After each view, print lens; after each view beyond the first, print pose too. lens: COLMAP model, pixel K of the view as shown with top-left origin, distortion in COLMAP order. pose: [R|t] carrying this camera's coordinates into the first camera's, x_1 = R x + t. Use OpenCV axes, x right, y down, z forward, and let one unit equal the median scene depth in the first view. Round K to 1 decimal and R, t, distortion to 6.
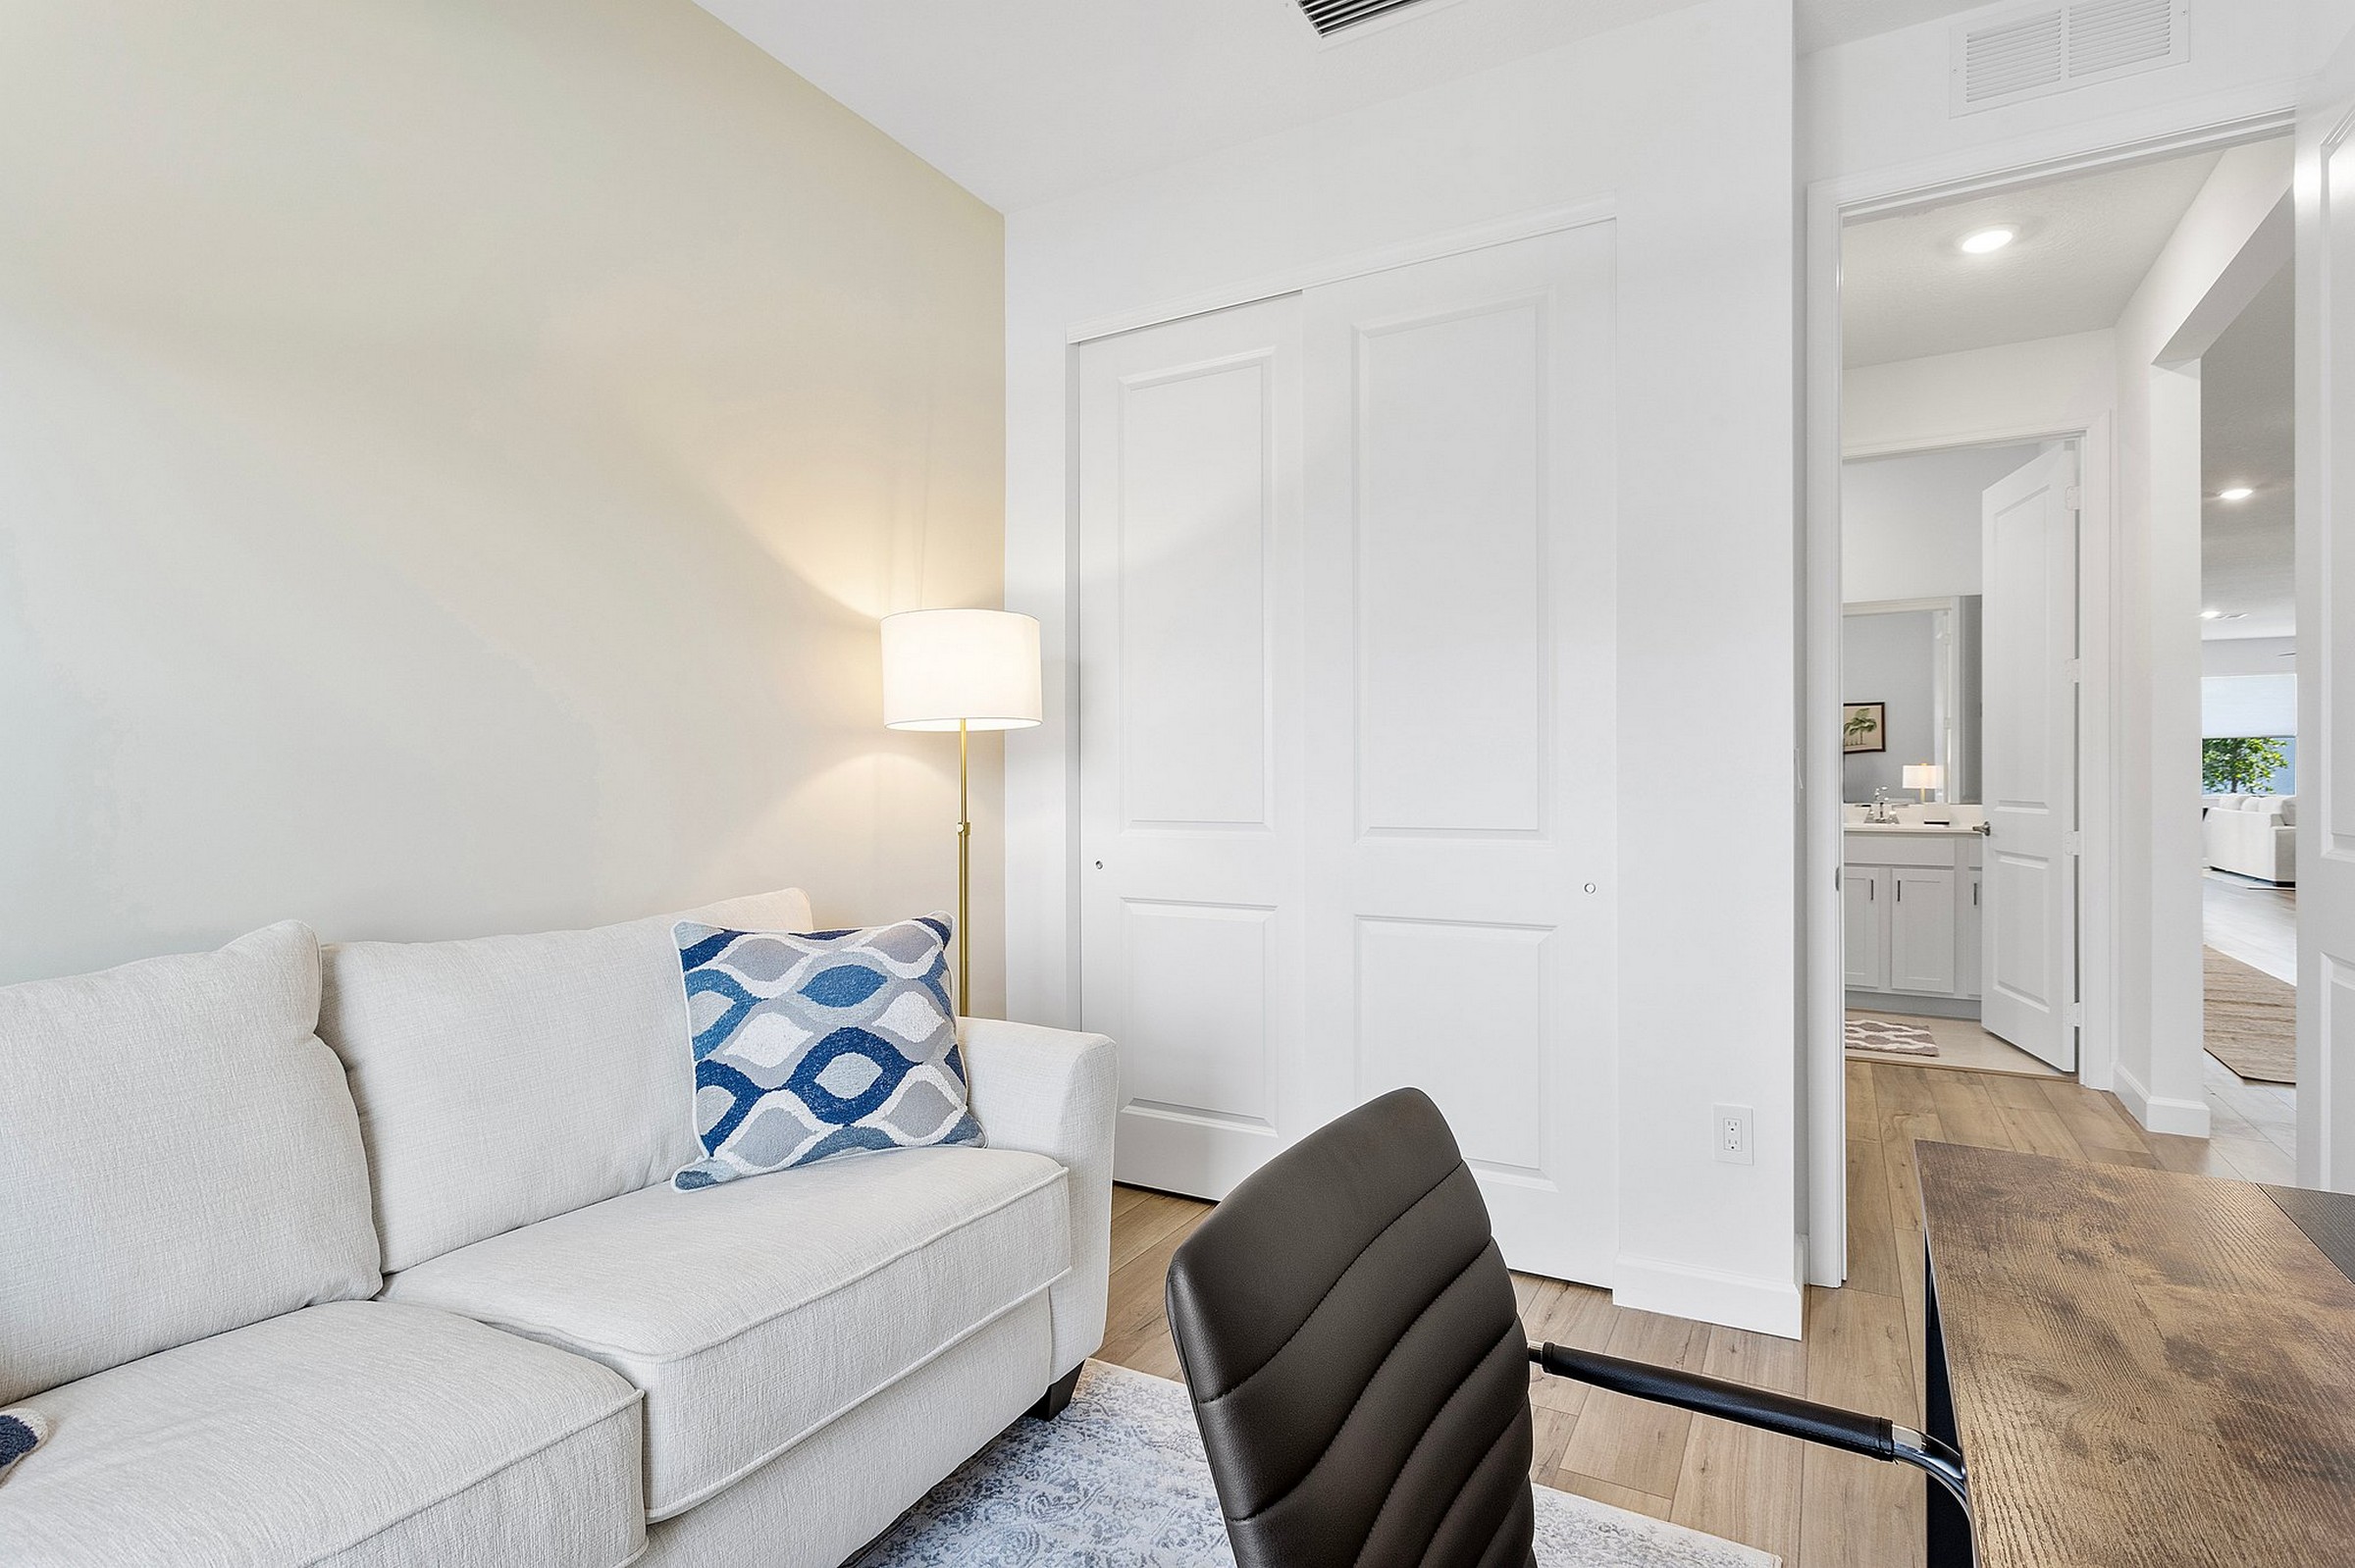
lens RADIAL K [[1145.0, 0, 1171.2], [0, 1145.0, 795.4], [0, 0, 1]] dist [-0.006433, 0.007905]
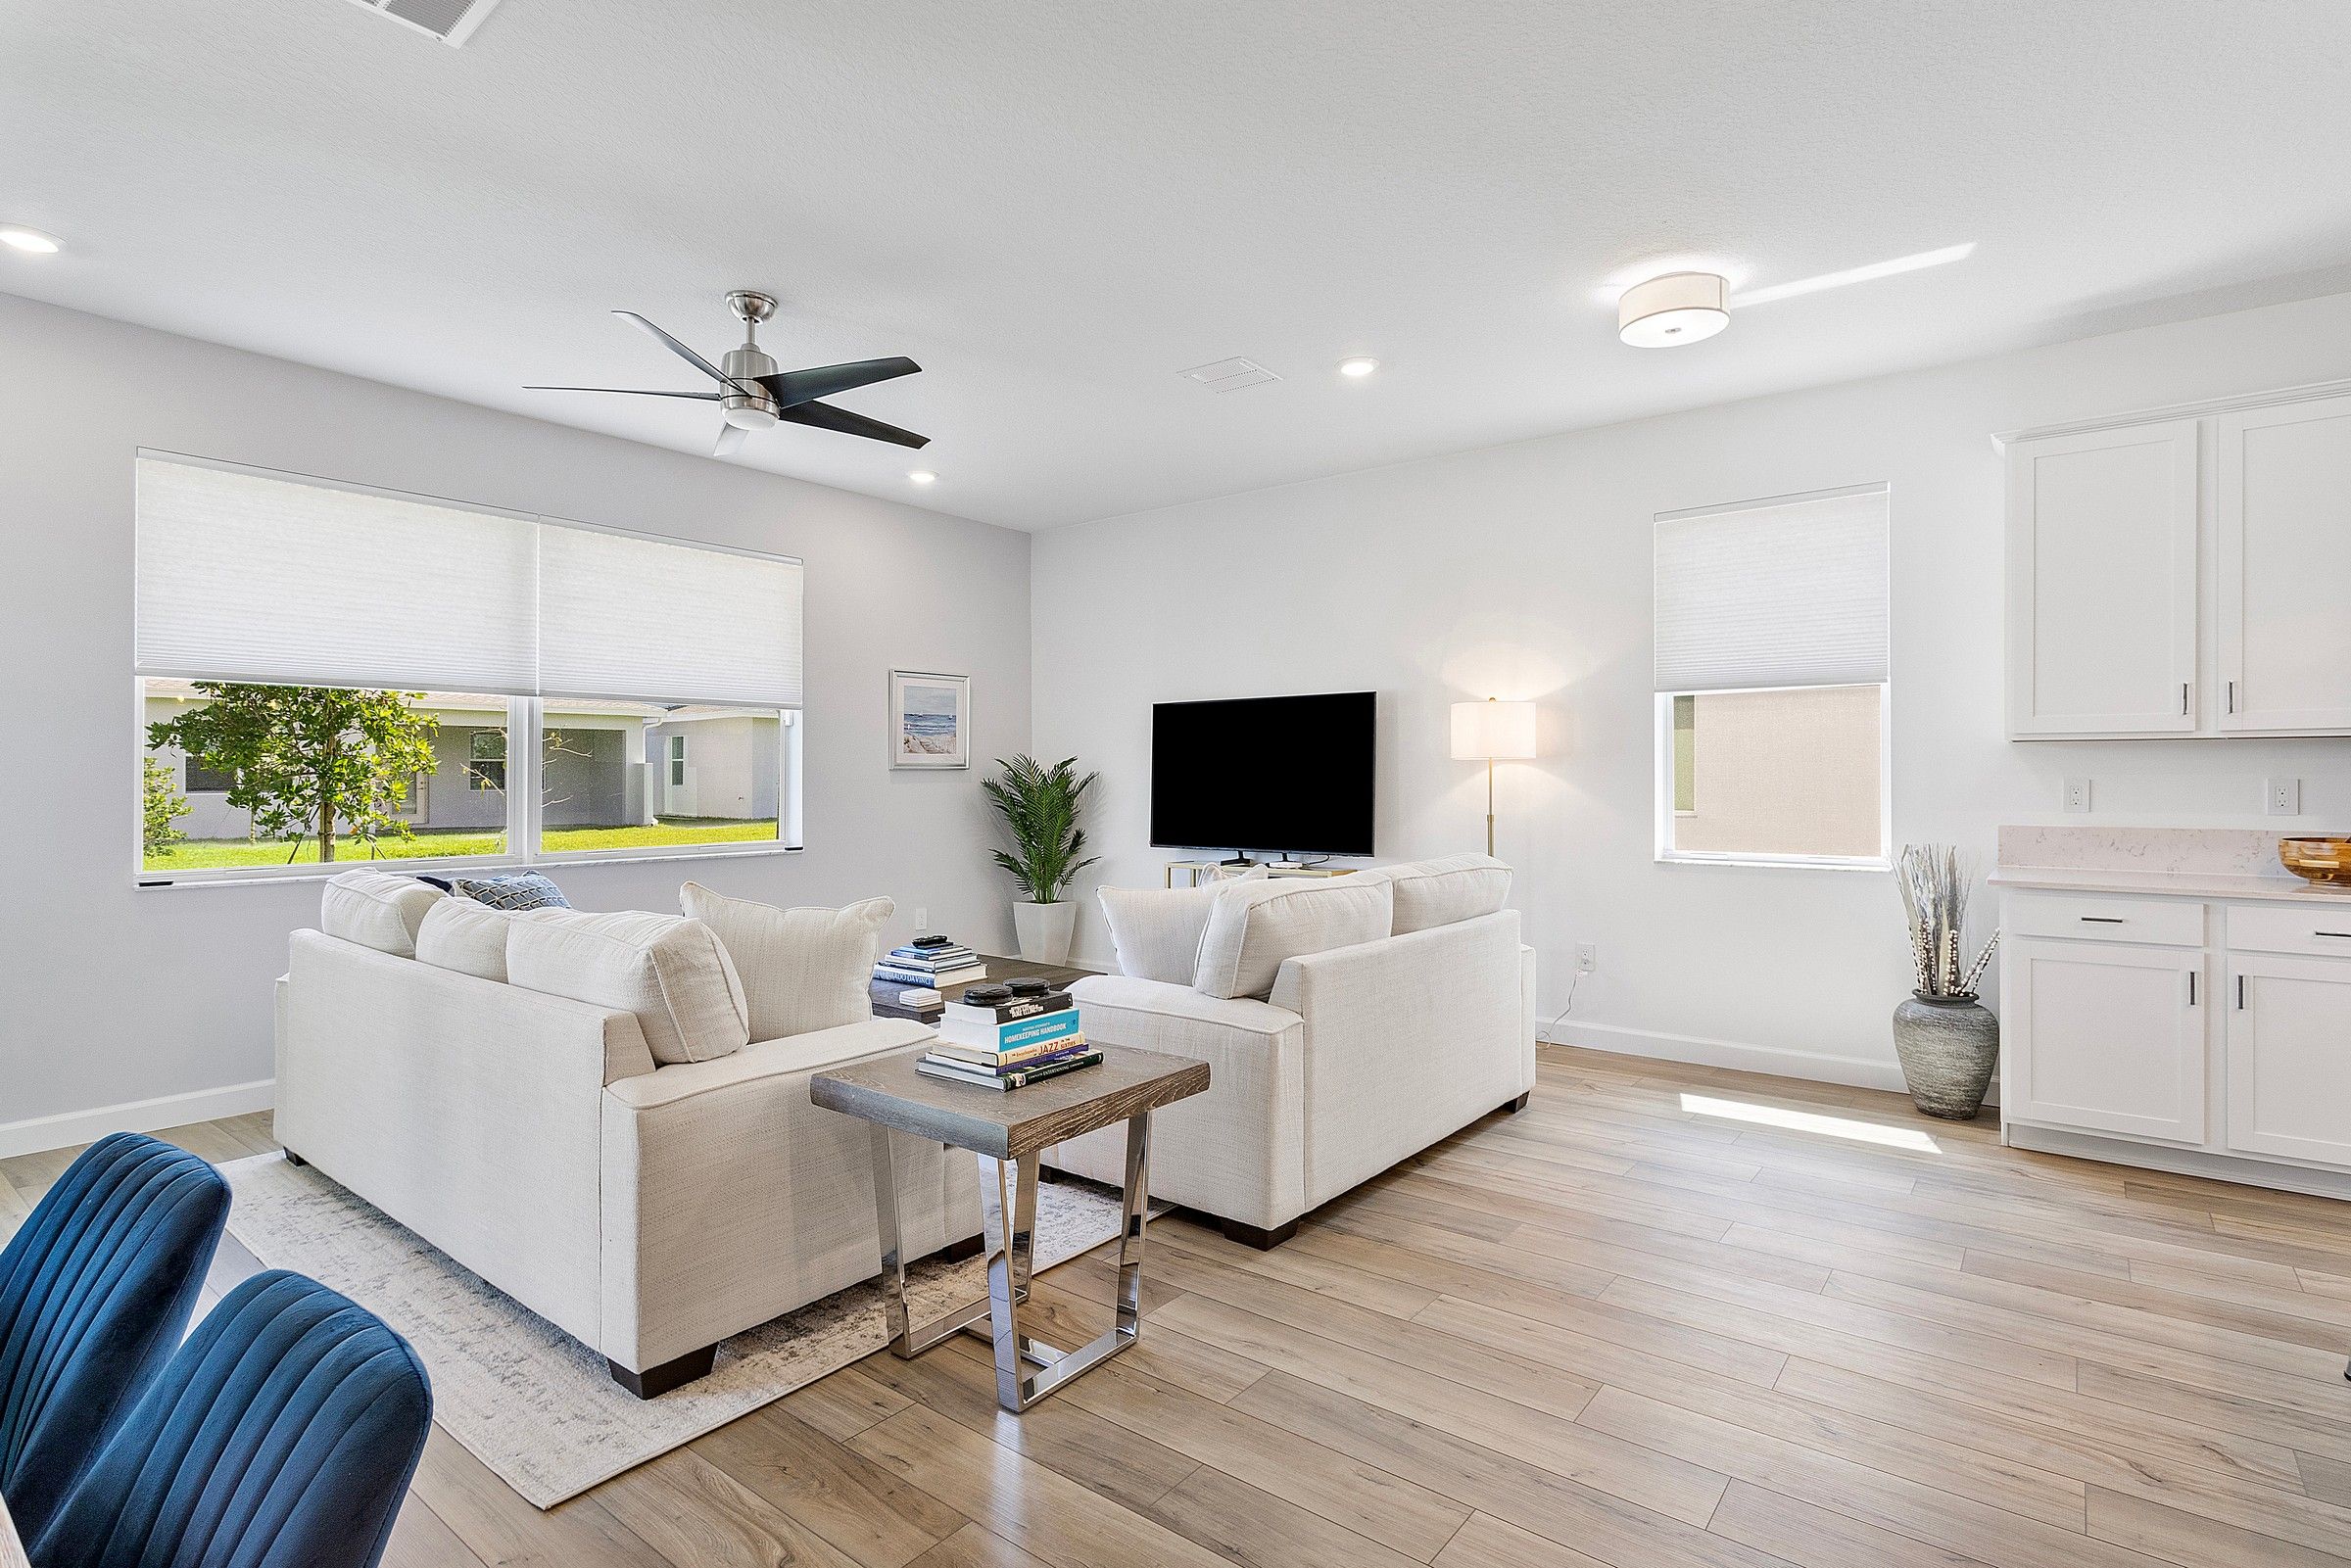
lens RADIAL K [[1142.9, 0, 1196.6], [0, 1142.9, 780.0], [0, 0, 1]] dist [-0.006433, 0.007905]
pose [[0.140439, 0.003774, 0.990082, 0.780459], [0.014988, 0.999870, -0.005937, -0.022145], [-0.989976, 0.015673, 0.140364, 0.871706]]
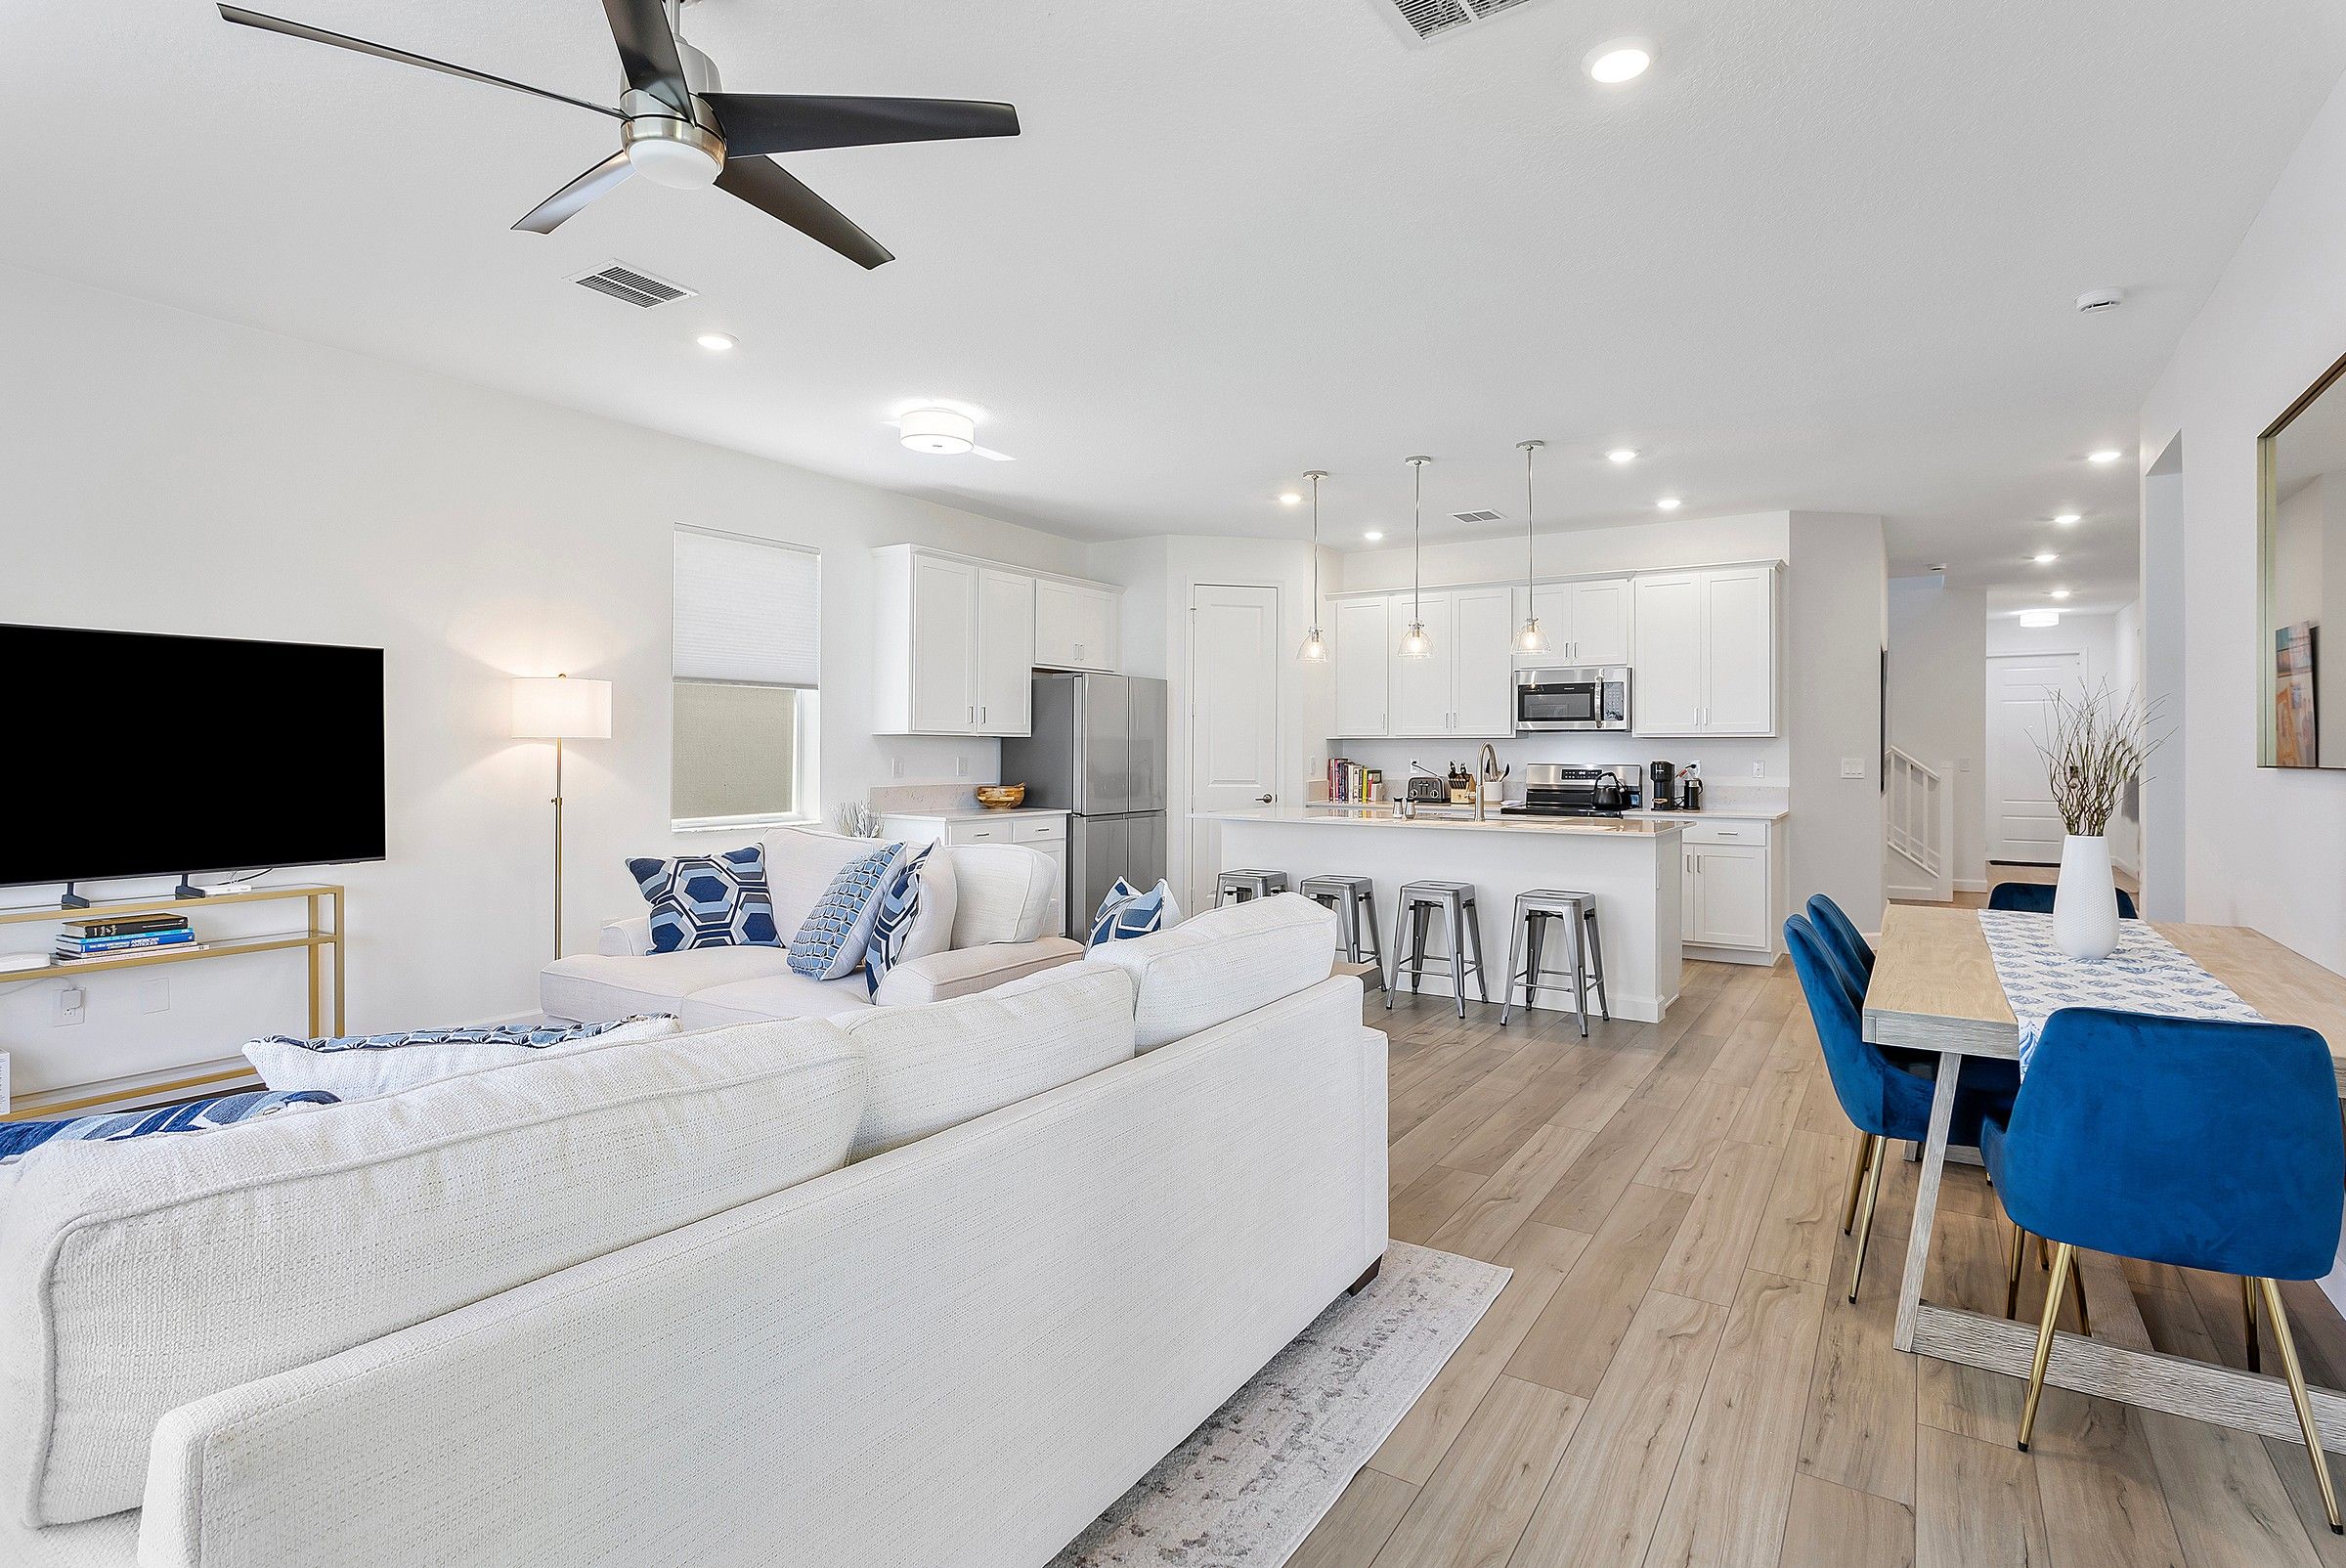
lens RADIAL K [[1140.6, 0, 1198.3], [0, 1140.6, 750.2], [0, 0, 1]] dist [-0.006433, 0.007905]
pose [[-0.998746, 0.004345, 0.049874, 0.979731], [0.005029, 0.999895, 0.013590, -0.031394], [-0.049810, 0.013823, -0.998663, 1.221730]]
